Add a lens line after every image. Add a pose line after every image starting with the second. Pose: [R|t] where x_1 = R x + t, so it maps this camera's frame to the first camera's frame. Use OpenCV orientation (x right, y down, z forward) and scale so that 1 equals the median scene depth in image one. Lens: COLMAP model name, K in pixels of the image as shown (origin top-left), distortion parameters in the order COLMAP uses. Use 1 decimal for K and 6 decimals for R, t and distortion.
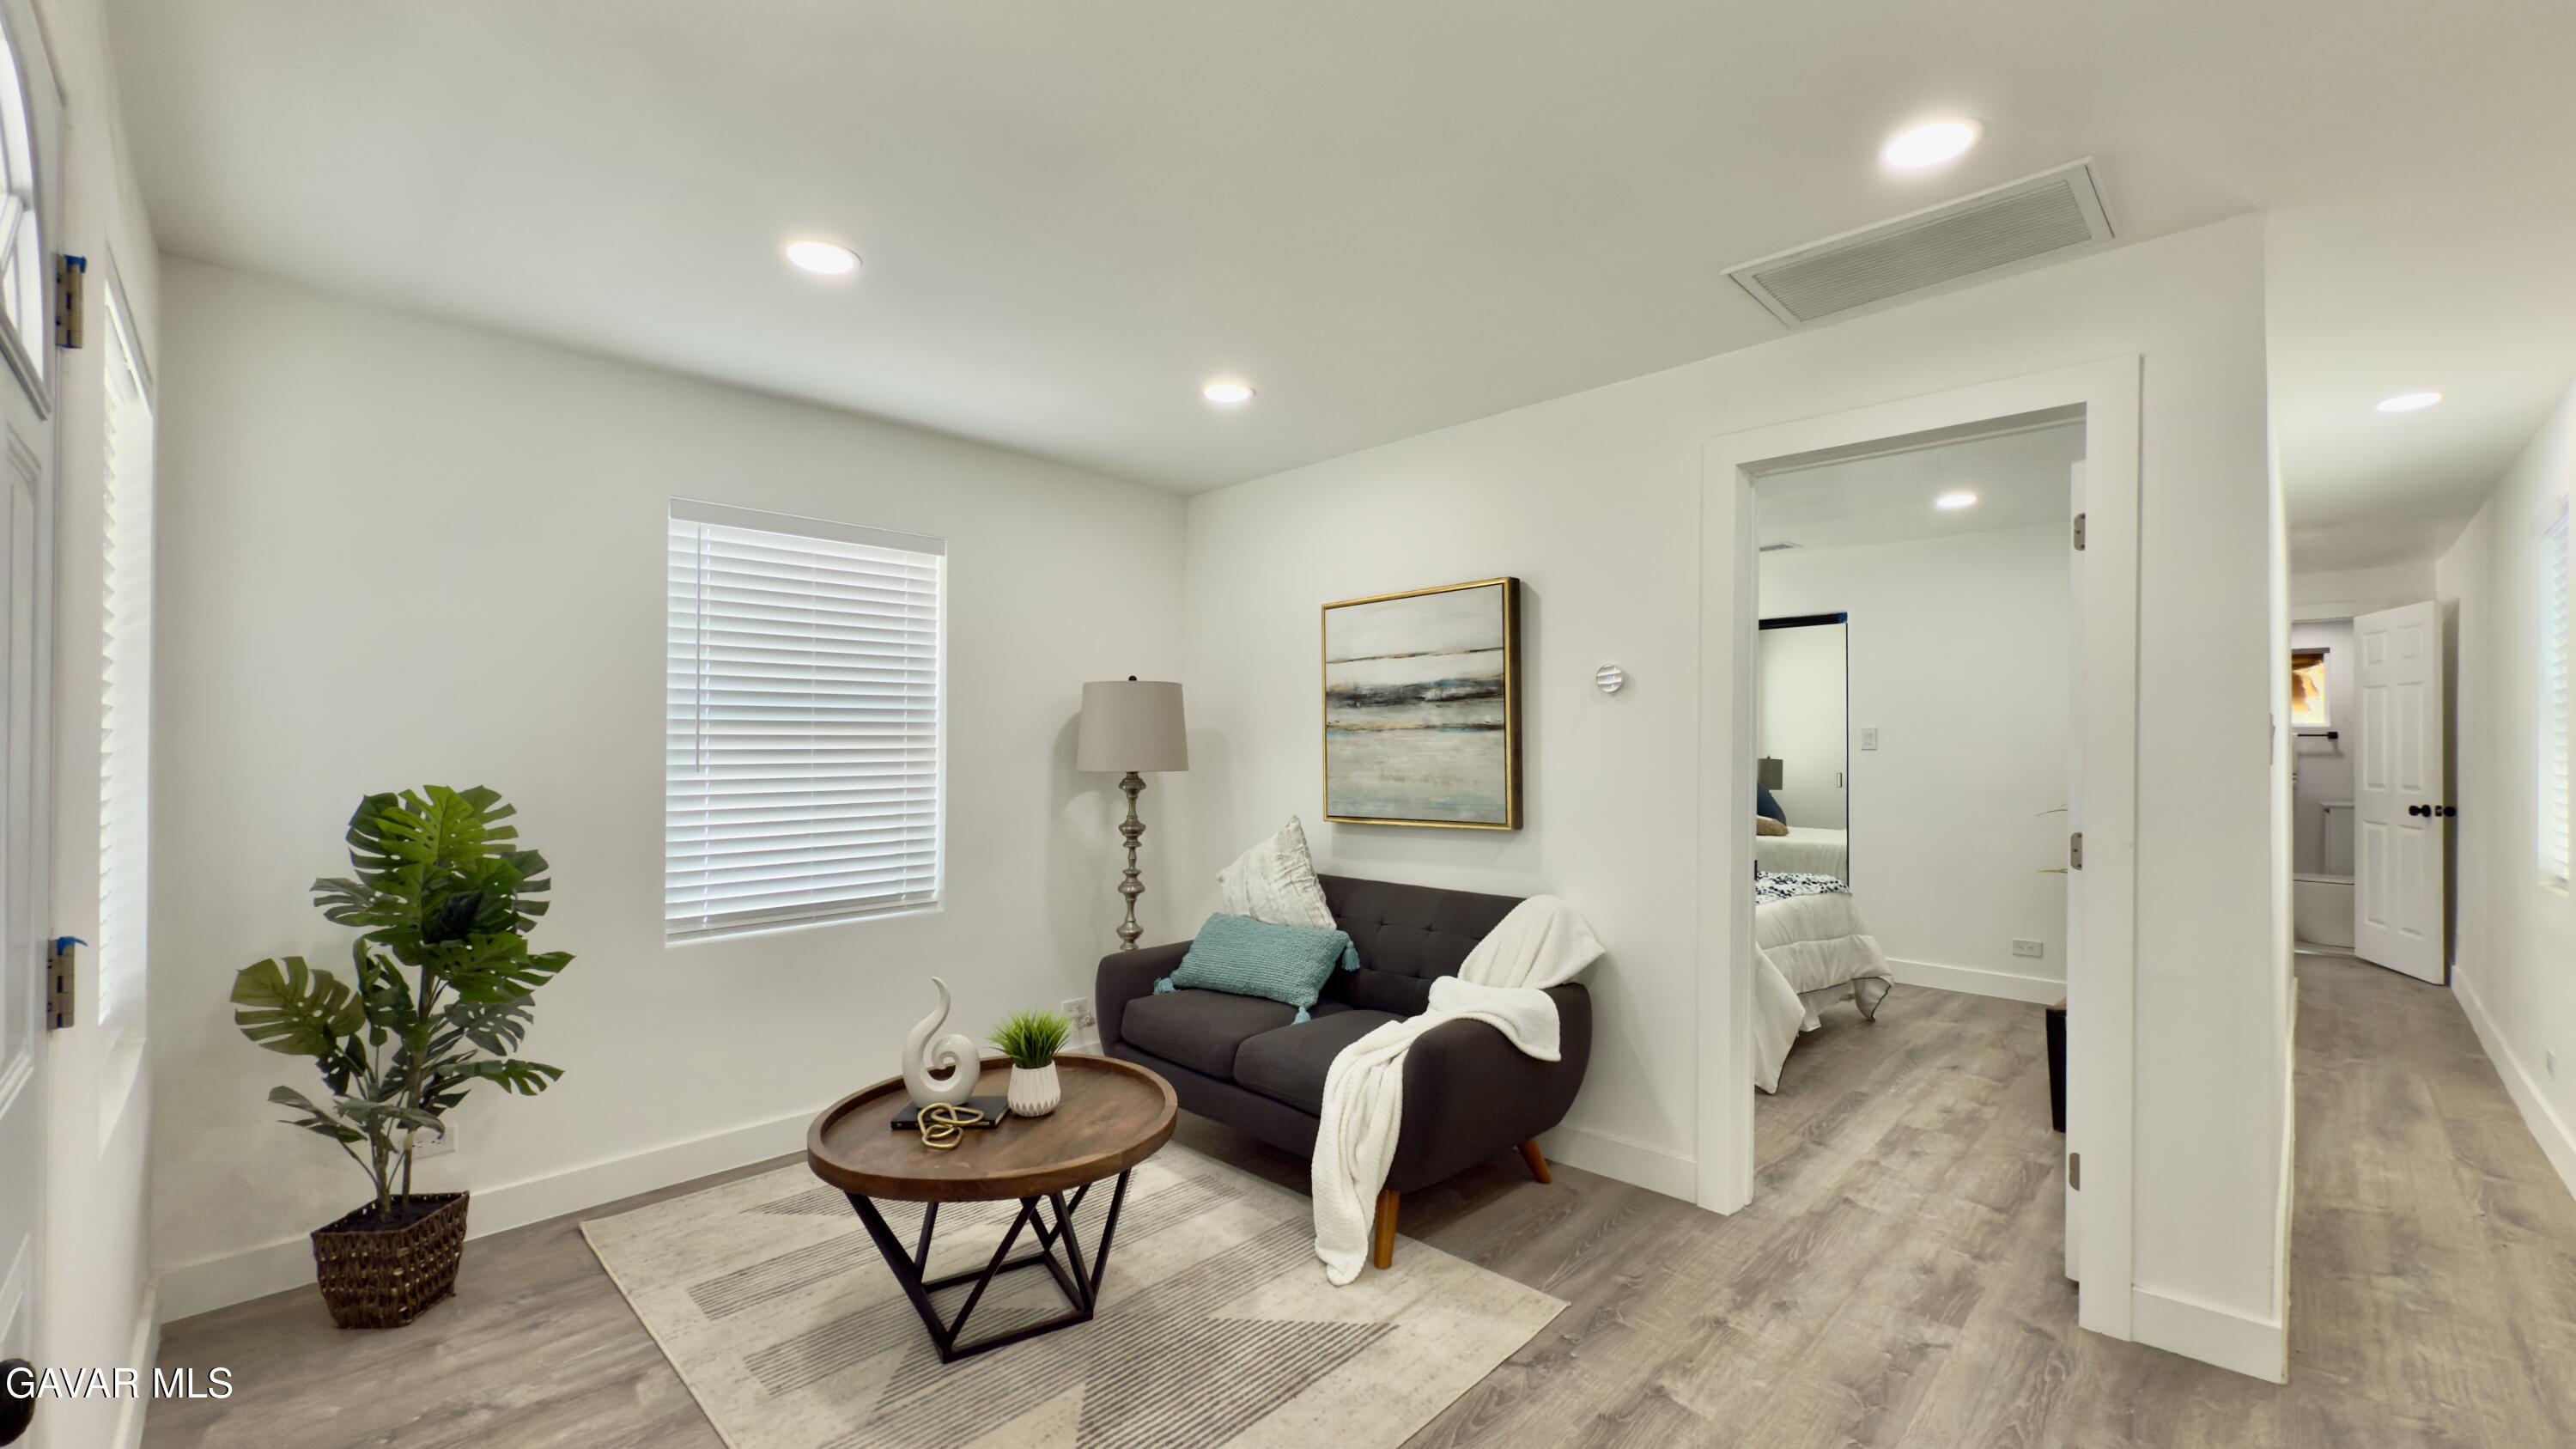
lens RADIAL K [[1007.2, 0, 1305.8], [0, 1007.2, 751.3], [0, 0, 1]] dist [-0.017797, -0.000282]
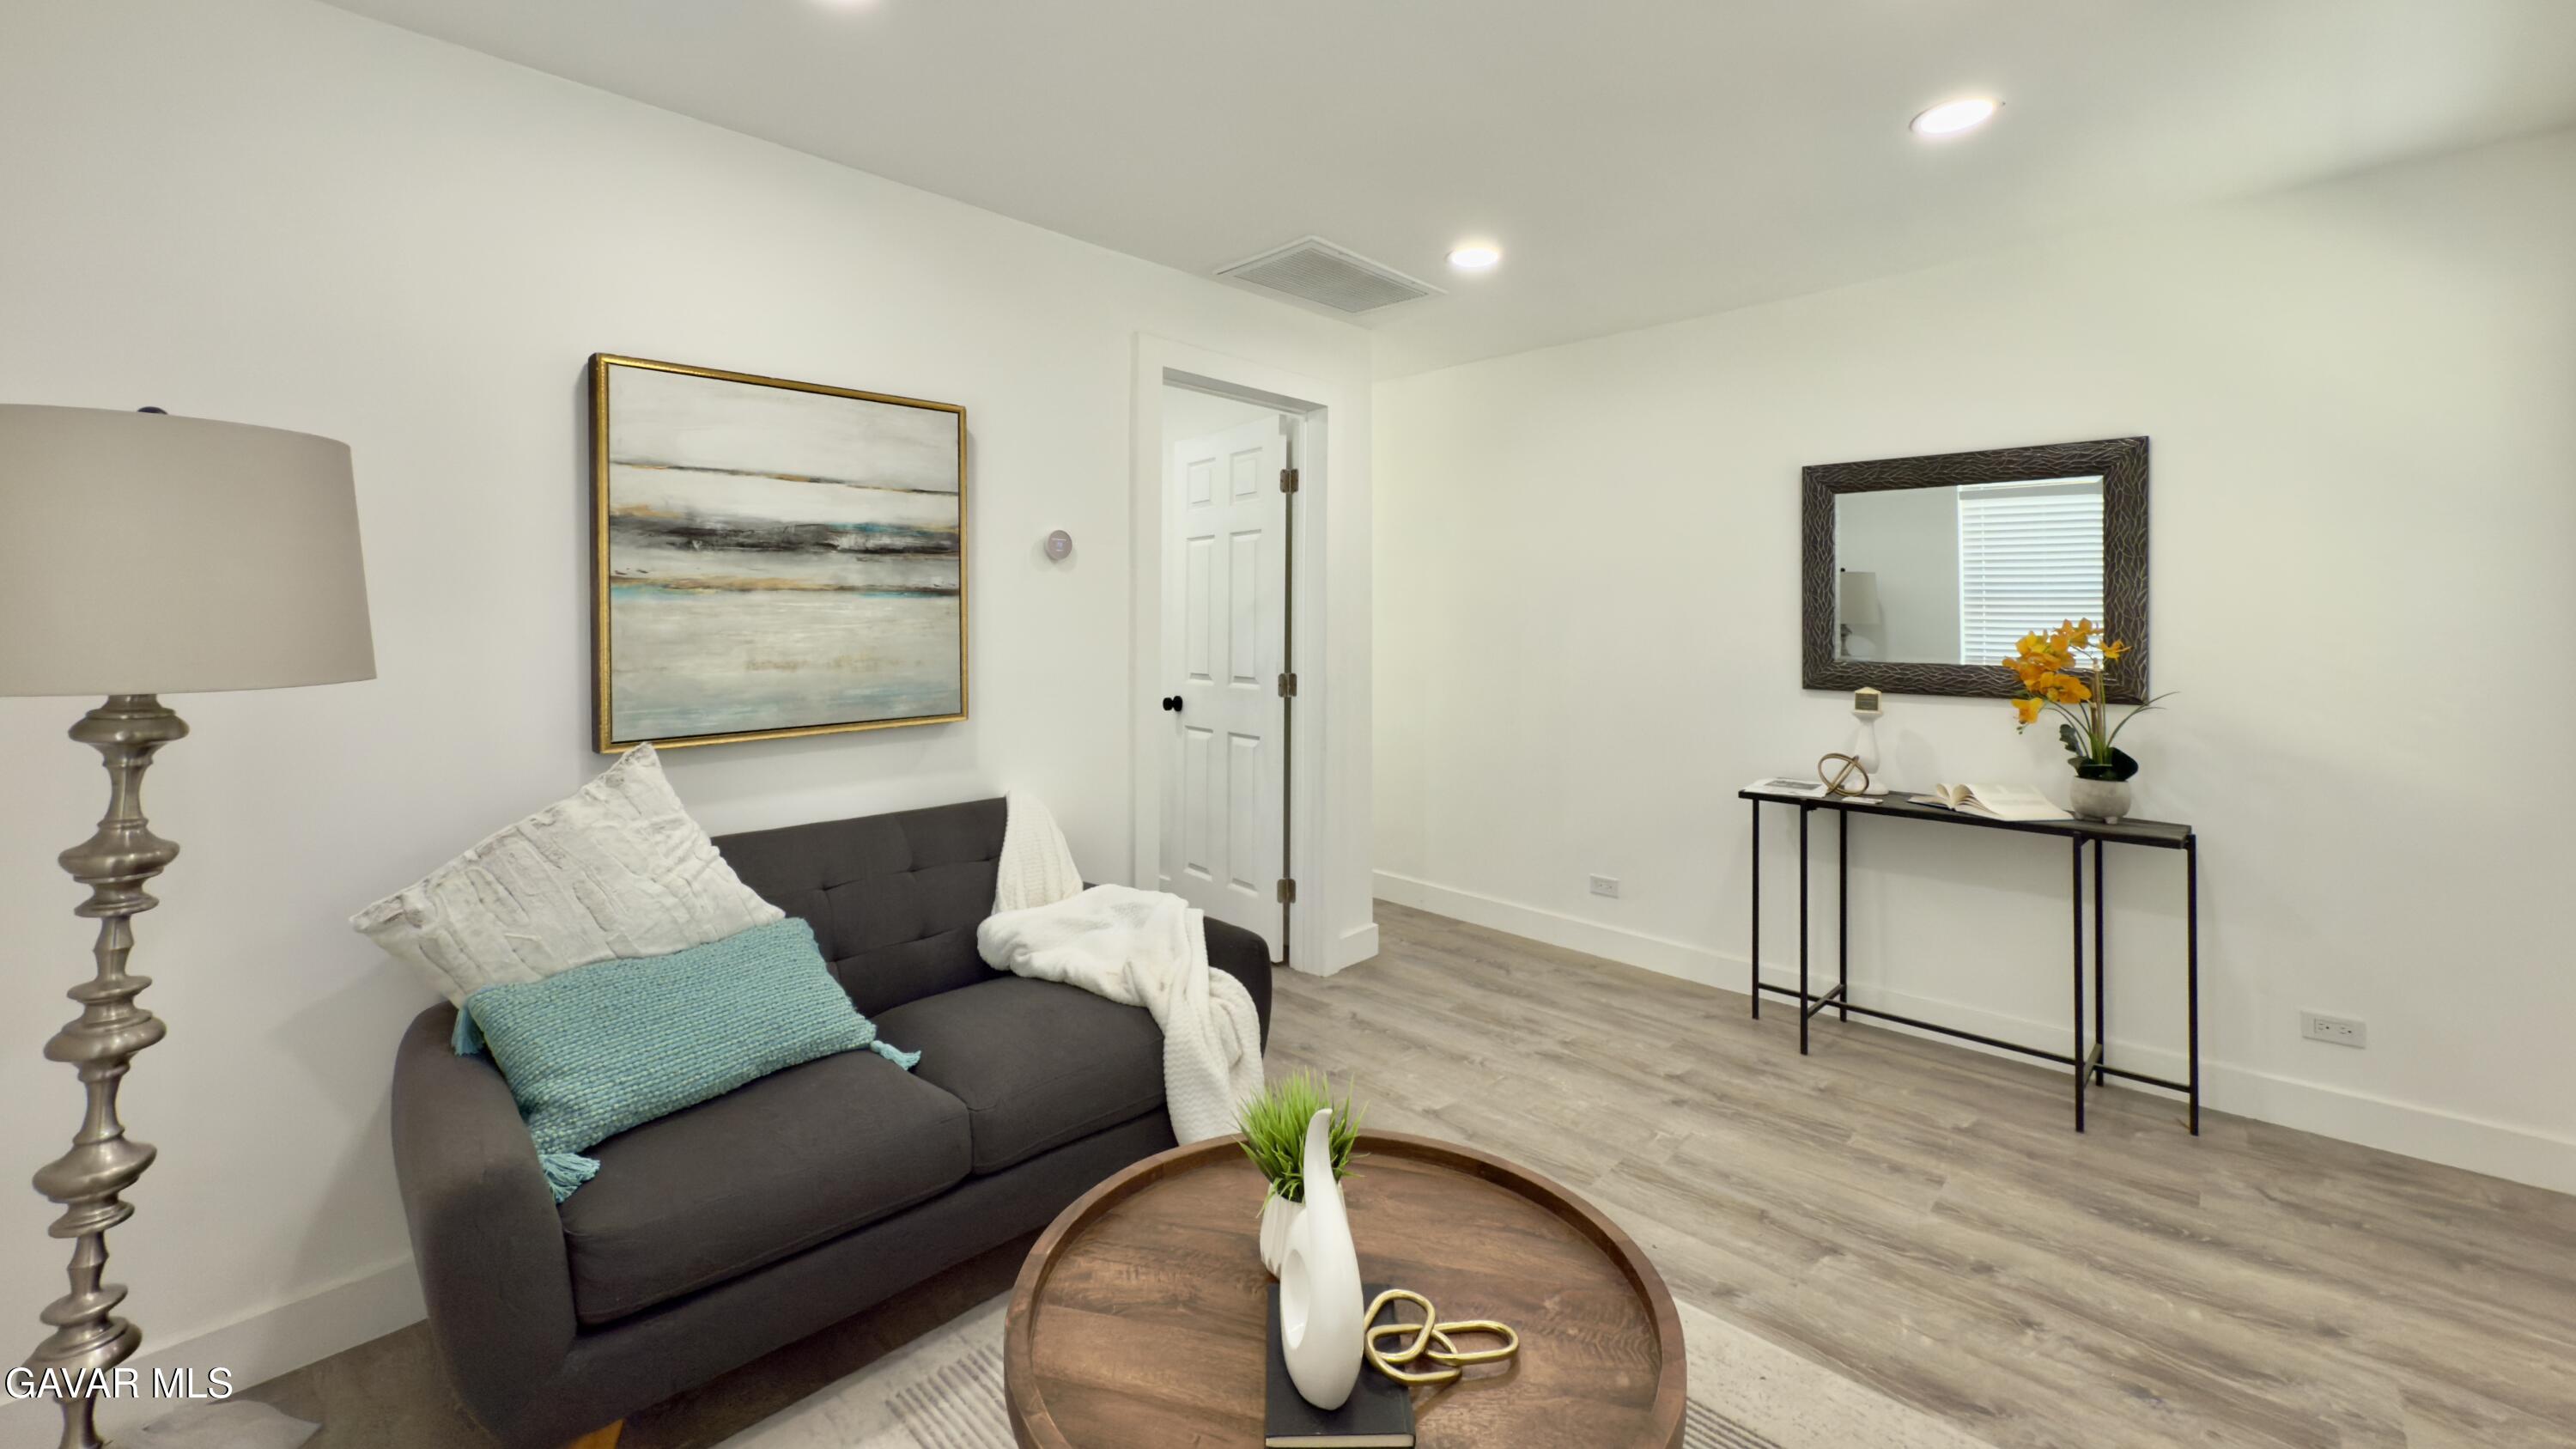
lens RADIAL K [[1034.5, 0, 1283.2], [0, 1034.5, 607.3], [0, 0, 1]] dist [0.001990, 0.000114]
pose [[0.000143, 0.005470, 0.999985, -0.597866], [-0.001917, 0.999983, -0.005470, -0.007806], [-0.999998, -0.001916, 0.000154, 0.706208]]
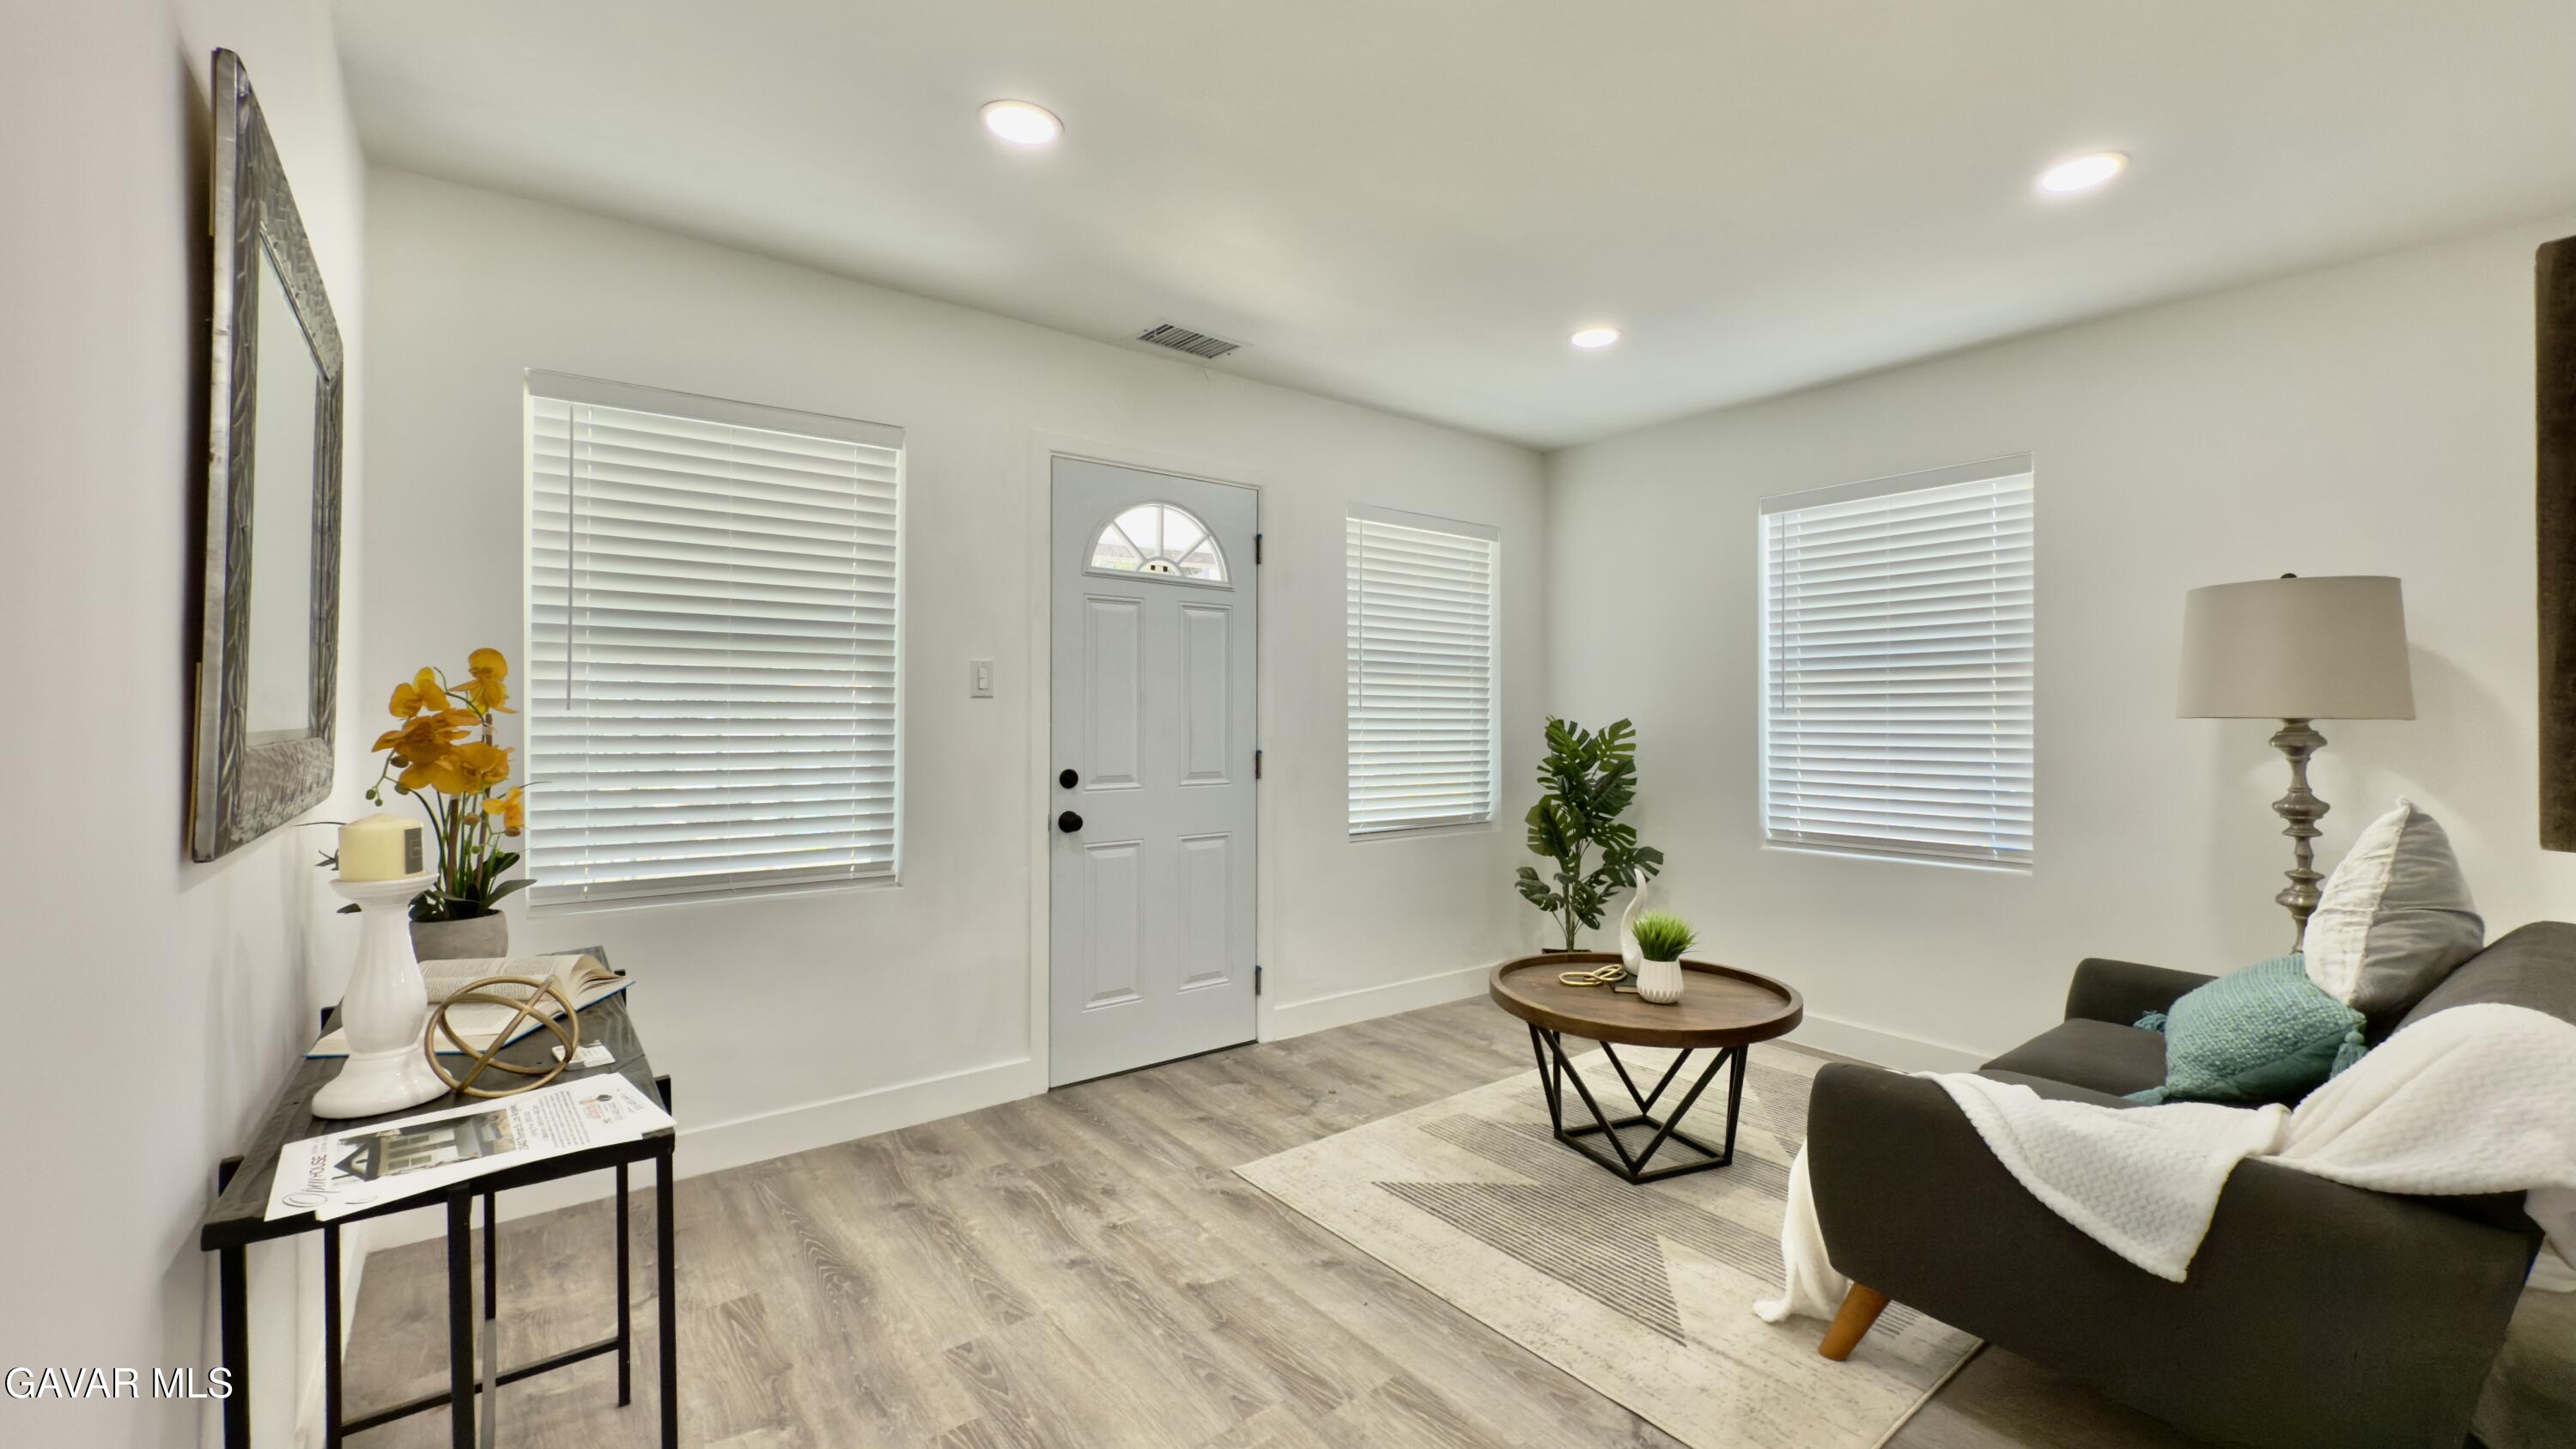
lens RADIAL K [[1027.2, 0, 1290.1], [0, 1027.2, 710.3], [0, 0, 1]] dist [0.001338, 0.000067]
pose [[-0.147091, -0.006265, -0.989103, 0.662873], [-0.007635, 0.999957, -0.005198, 0.026072], [0.989094, 0.006787, -0.147132, 0.520139]]
